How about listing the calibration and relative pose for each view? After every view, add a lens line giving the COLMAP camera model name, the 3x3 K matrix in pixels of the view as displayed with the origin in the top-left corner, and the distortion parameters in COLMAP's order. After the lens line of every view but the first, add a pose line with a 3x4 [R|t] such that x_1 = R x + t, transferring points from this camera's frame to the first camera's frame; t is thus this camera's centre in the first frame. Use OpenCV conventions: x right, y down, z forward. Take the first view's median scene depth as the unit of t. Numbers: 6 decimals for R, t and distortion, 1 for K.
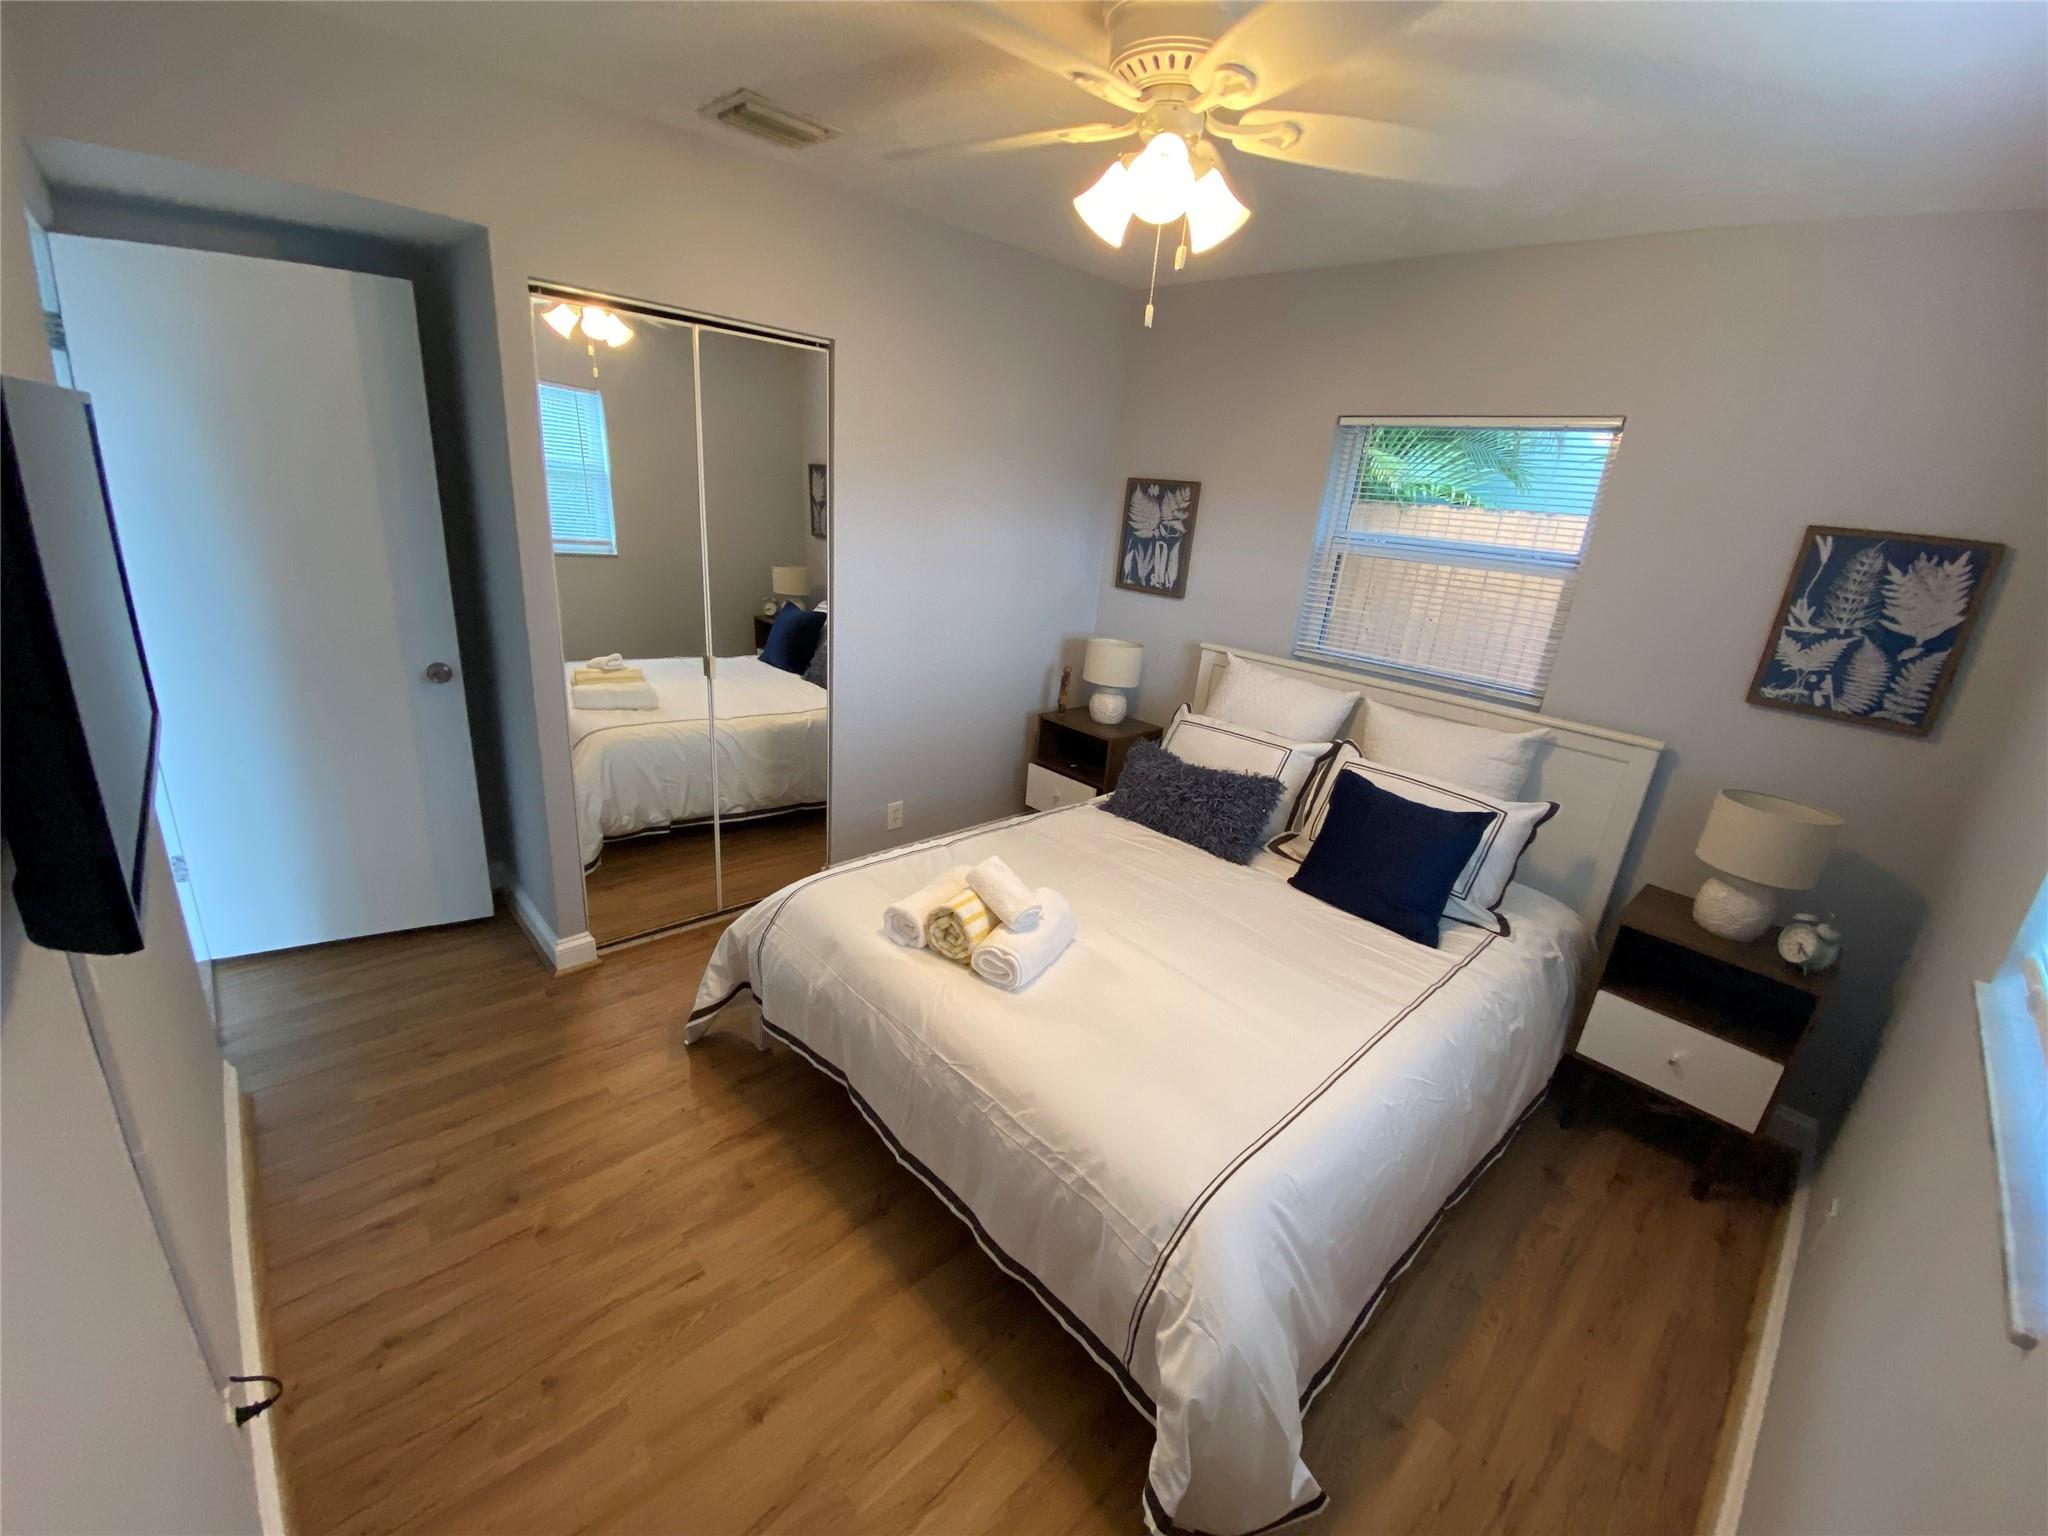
lens RADIAL K [[825.5, 0, 1018.6], [0, 825.5, 780.1], [0, 0, 1]] dist [-0.041767, -0.001849]
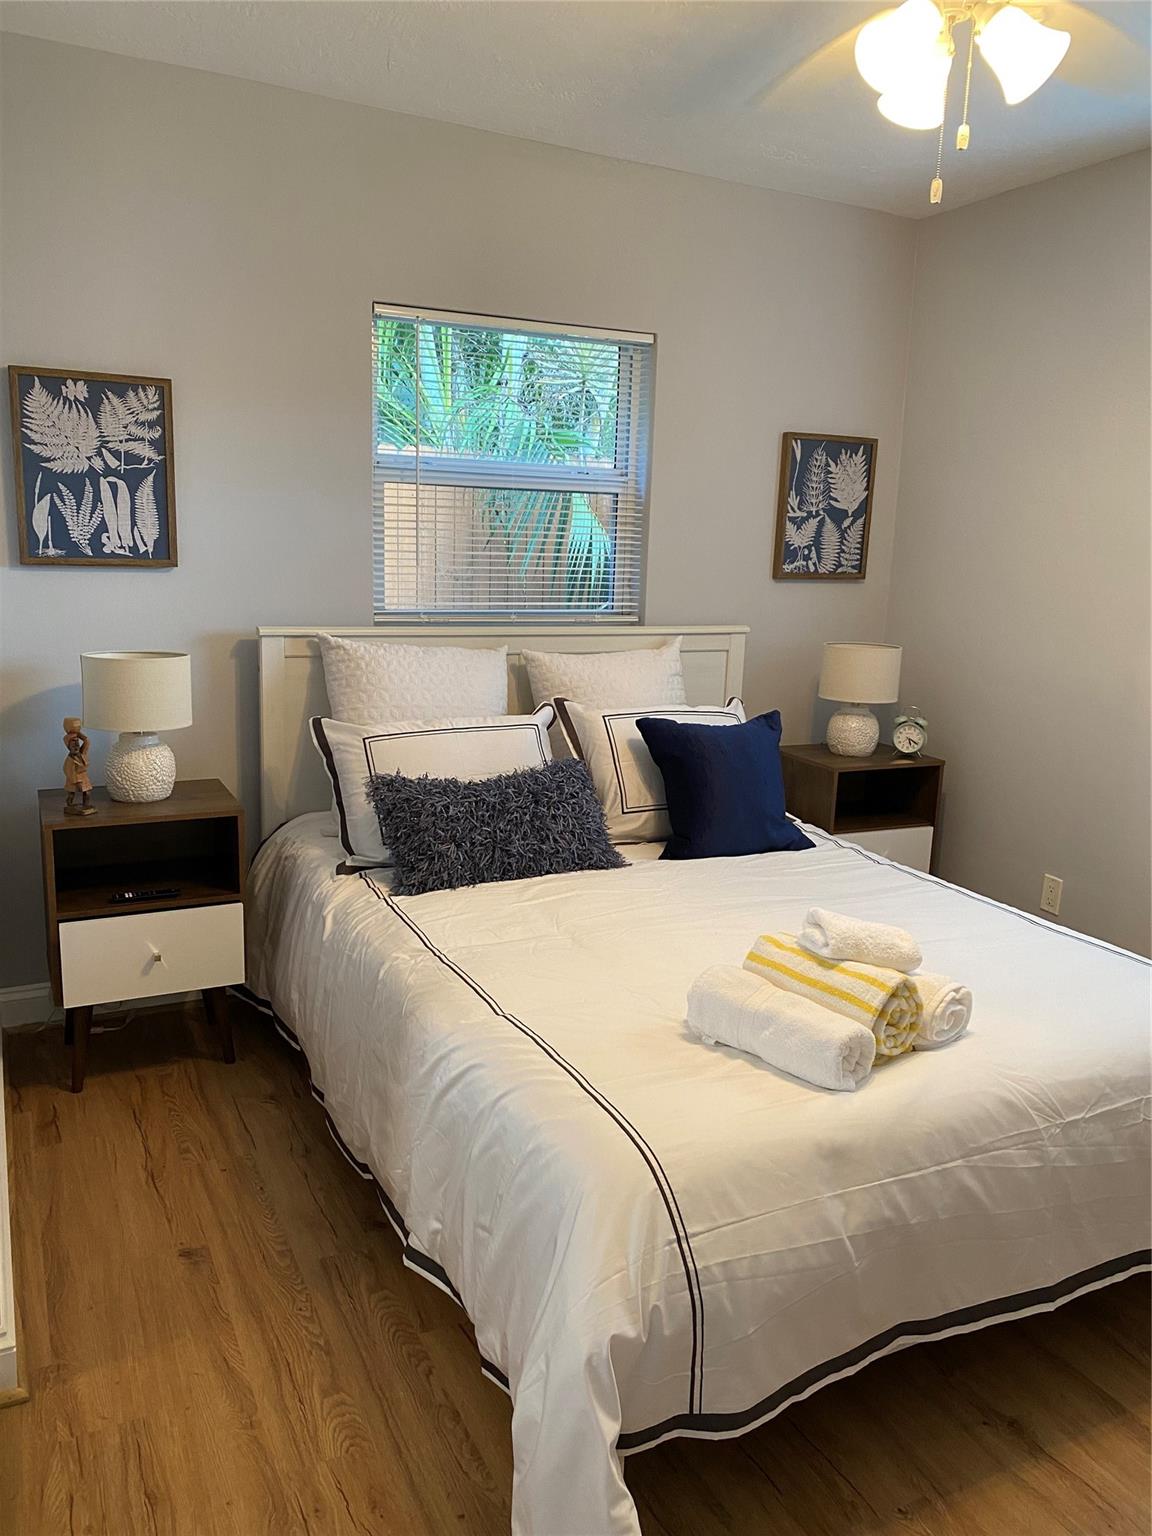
lens RADIAL K [[1144.7, 0, 575.1], [0, 1144.7, 752.6], [0, 0, 1]] dist [0.011347, -0.009720]
pose [[0.296404, -0.257424, 0.919716, -0.894322], [0.292994, 0.941064, 0.168974, -0.245519], [-0.909010, 0.219387, 0.354359, 0.754178]]
